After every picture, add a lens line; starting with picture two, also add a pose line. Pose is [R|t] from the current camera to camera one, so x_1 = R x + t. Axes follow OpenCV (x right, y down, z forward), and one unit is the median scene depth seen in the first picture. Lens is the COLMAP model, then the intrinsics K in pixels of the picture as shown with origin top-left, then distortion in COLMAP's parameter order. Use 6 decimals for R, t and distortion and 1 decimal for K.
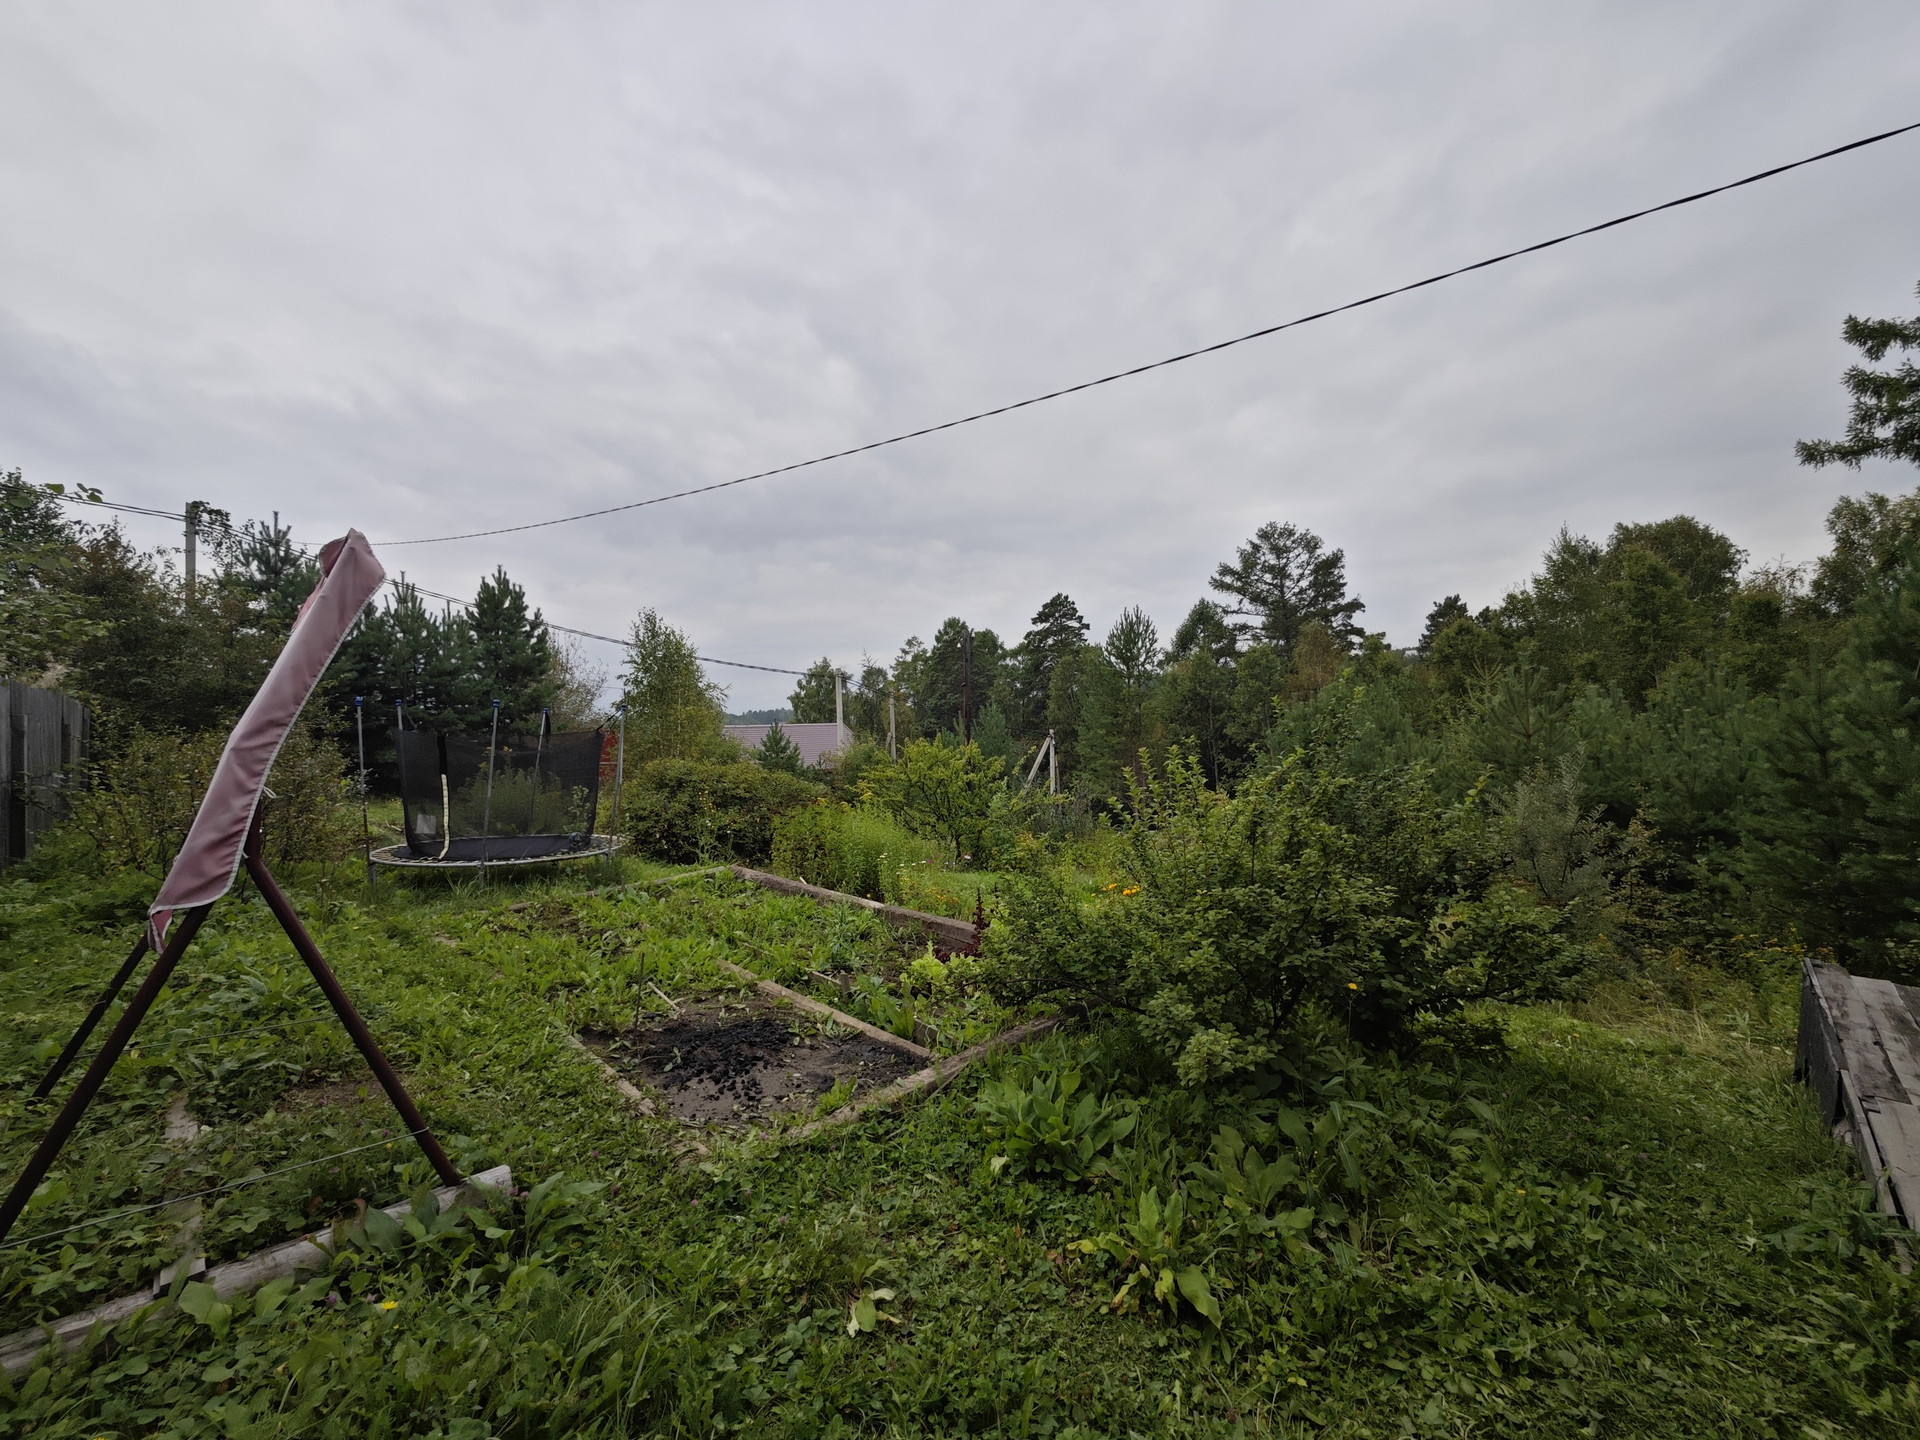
lens RADIAL K [[801.6, 0, 964.7], [0, 801.6, 713.9], [0, 0, 1]] dist [0.004315, 0.000111]
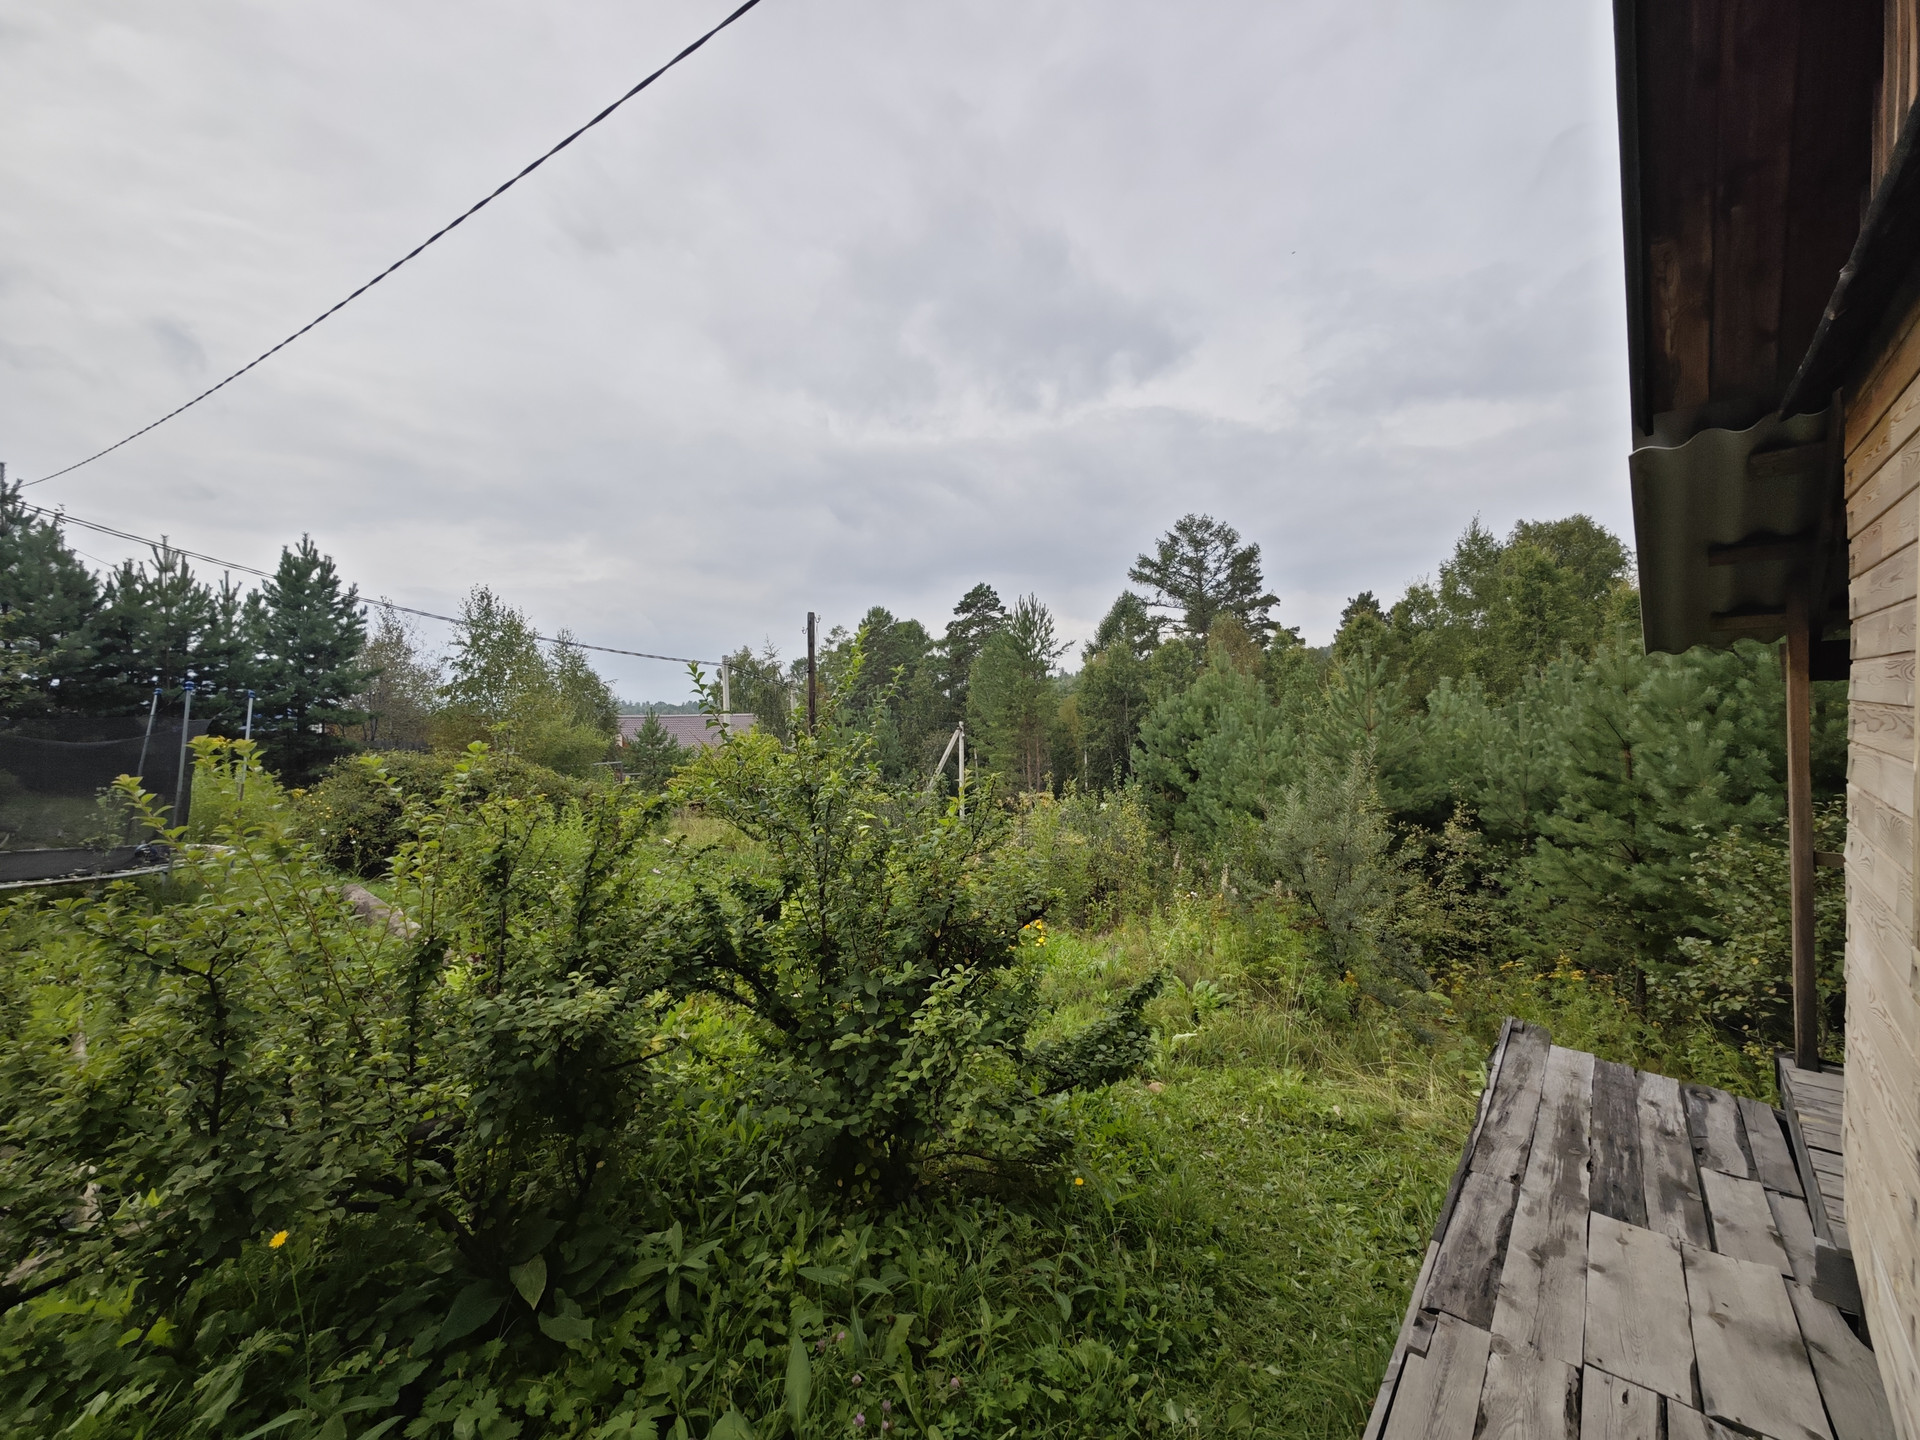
lens RADIAL K [[801.6, 0, 964.1], [0, 801.6, 718.8], [0, 0, 1]] dist [0.004315, 0.000111]
pose [[0.997880, 0.006135, 0.064795, 0.071583], [-0.007140, 0.999858, 0.015283, 0.001794], [-0.064692, -0.015713, 0.997782, 0.041534]]
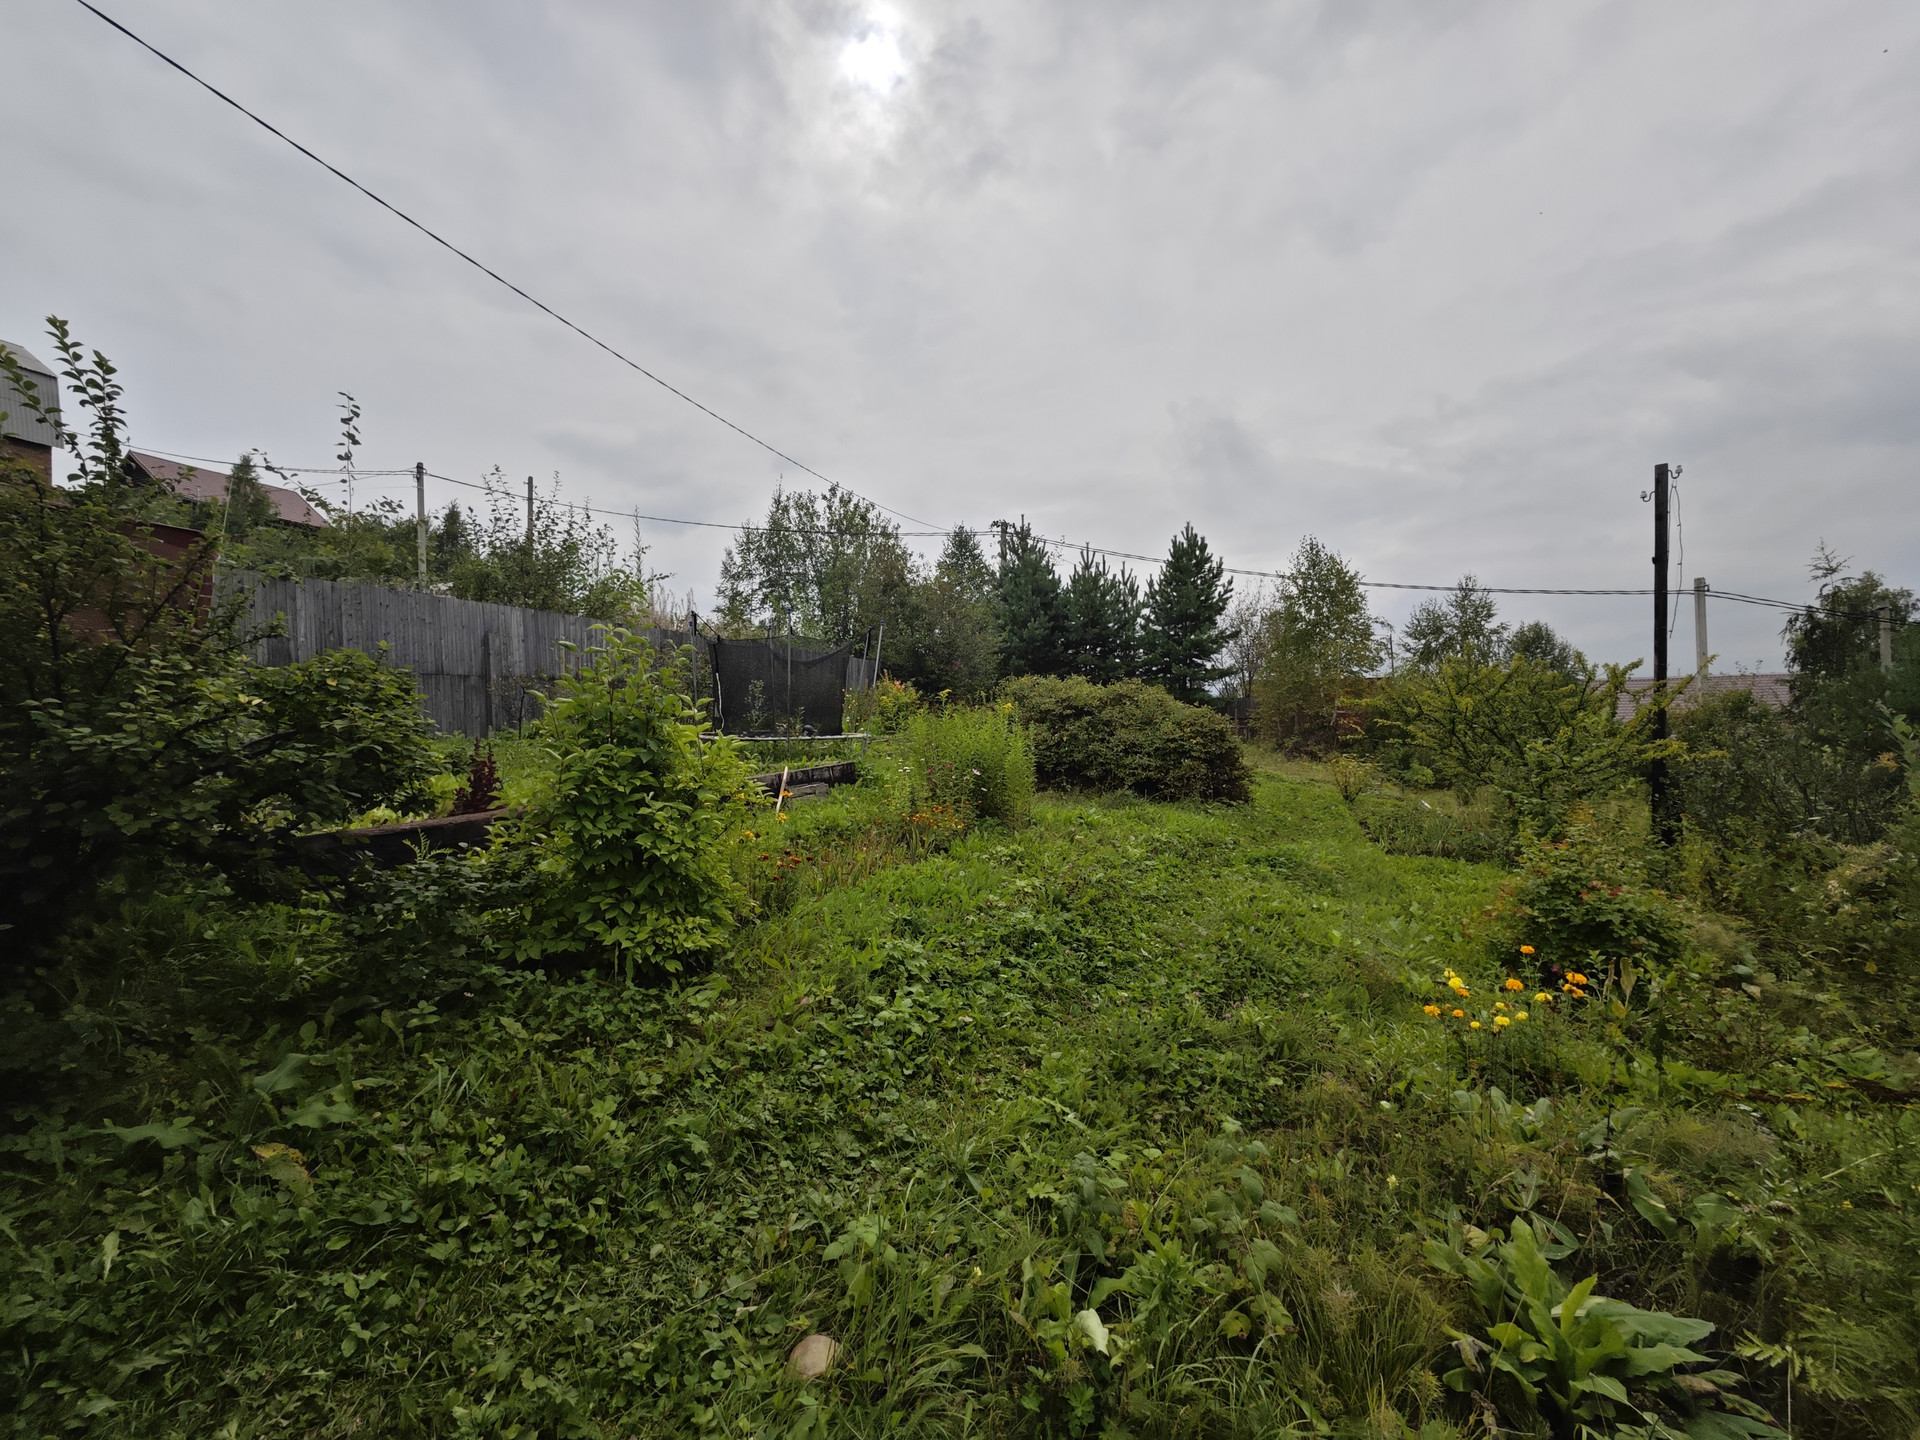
lens RADIAL K [[801.6, 0, 961.2], [0, 801.6, 712.8], [0, 0, 1]] dist [0.004315, 0.000111]
pose [[0.457648, 0.006457, -0.889110, 0.172283], [0.024272, 0.999510, 0.019752, 0.029648], [0.888802, -0.030620, 0.457267, 0.176972]]
